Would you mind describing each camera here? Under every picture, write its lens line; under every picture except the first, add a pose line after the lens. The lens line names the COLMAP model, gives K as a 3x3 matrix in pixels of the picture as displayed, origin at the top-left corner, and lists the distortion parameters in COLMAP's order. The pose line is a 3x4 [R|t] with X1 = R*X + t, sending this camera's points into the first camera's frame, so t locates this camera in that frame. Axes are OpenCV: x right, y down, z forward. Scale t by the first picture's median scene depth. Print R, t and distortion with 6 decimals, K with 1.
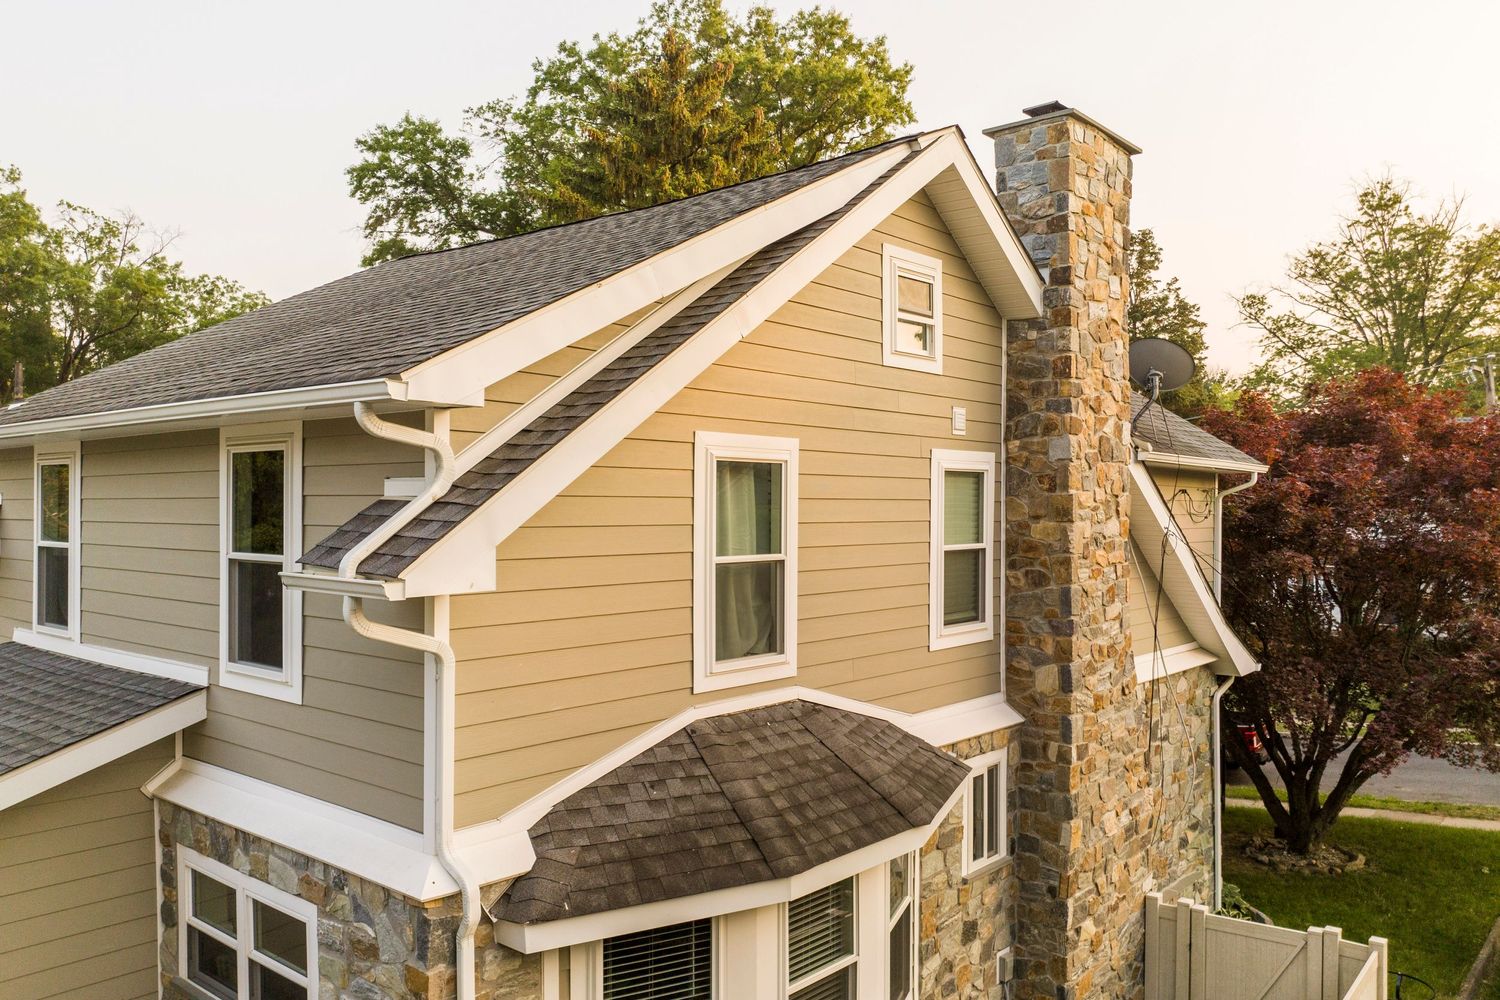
lens RADIAL K [[1228.3, 0, 691.0], [0, 1228.3, 497.7], [0, 0, 1]] dist [-0.013461, -0.067821]
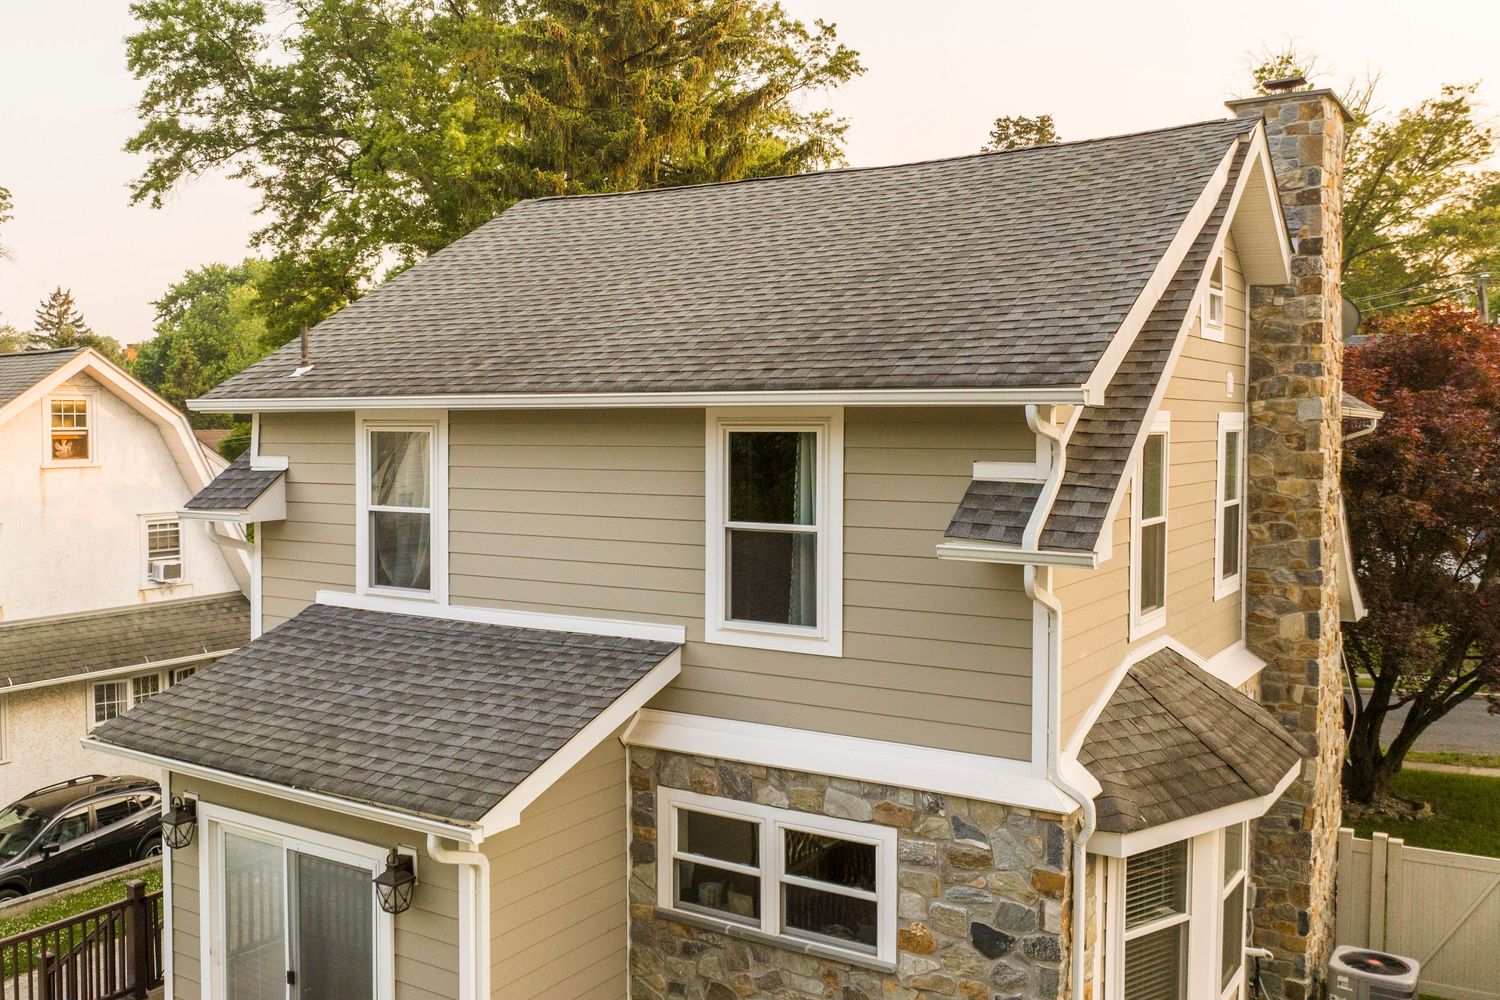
lens RADIAL K [[1485.5, 0, 471.7], [0, 1485.5, 459.2], [0, 0, 1]] dist [-0.021831, -0.035164]
pose [[0.998683, -0.005196, 0.051041, -0.483850], [0.003644, 0.999530, 0.030443, -0.038182], [-0.051176, -0.030217, 0.998232, -0.231983]]
